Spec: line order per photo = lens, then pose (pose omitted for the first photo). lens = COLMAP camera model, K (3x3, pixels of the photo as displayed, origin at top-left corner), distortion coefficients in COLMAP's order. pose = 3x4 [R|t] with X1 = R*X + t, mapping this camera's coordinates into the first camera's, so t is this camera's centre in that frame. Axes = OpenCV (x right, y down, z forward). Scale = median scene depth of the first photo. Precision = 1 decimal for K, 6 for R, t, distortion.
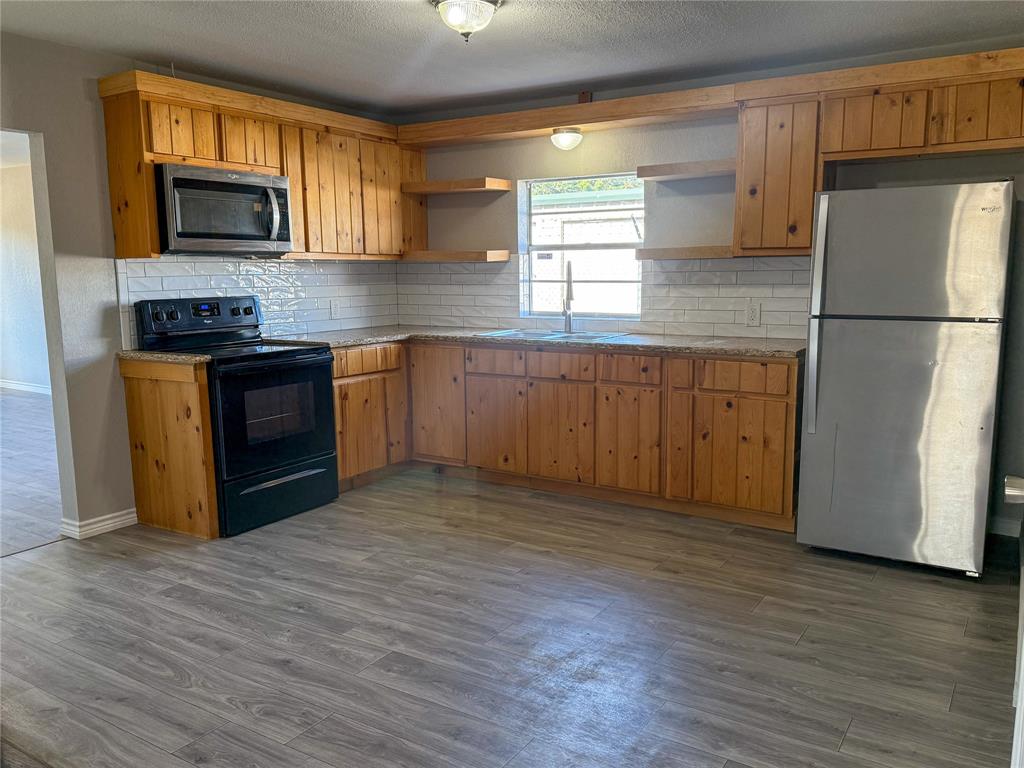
lens RADIAL K [[816.6, 0, 512.0], [0, 816.6, 384.0], [0, 0, 1]] dist [0.001831, -0.000045]
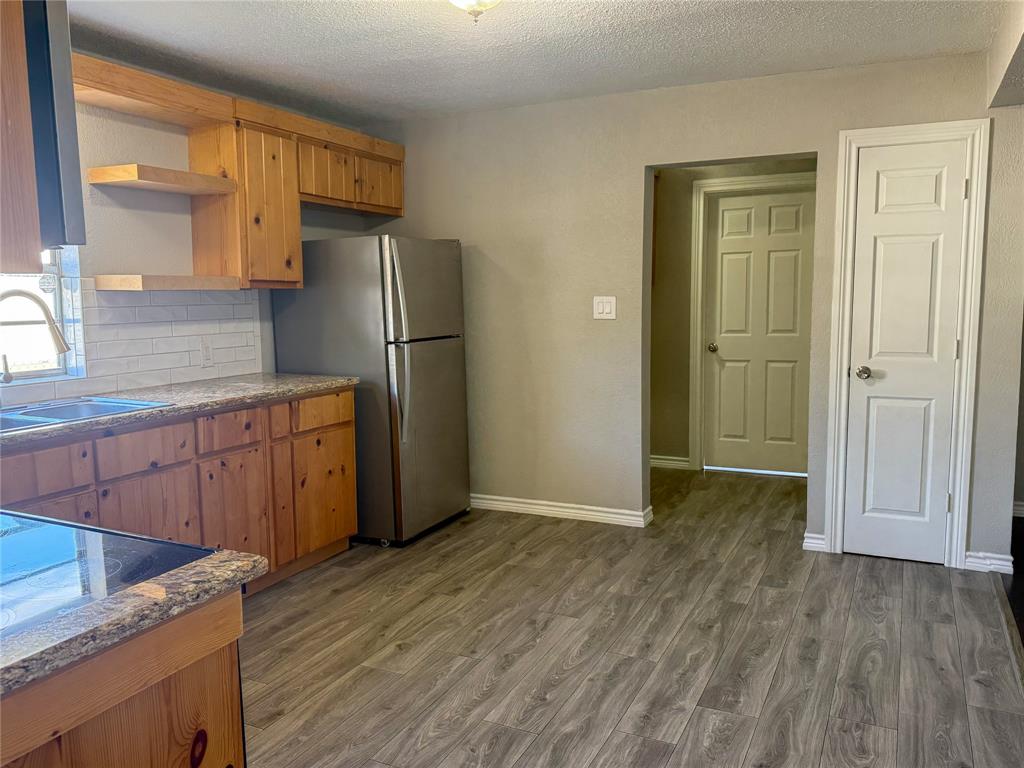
lens RADIAL K [[816.6, 0, 512.0], [0, 816.6, 384.0], [0, 0, 1]] dist [0.001831, -0.000045]
pose [[-0.113138, -0.106990, 0.987802, -1.149290], [0.160298, 0.979196, 0.124417, -0.178382], [-0.980563, 0.172419, -0.093634, 1.233422]]
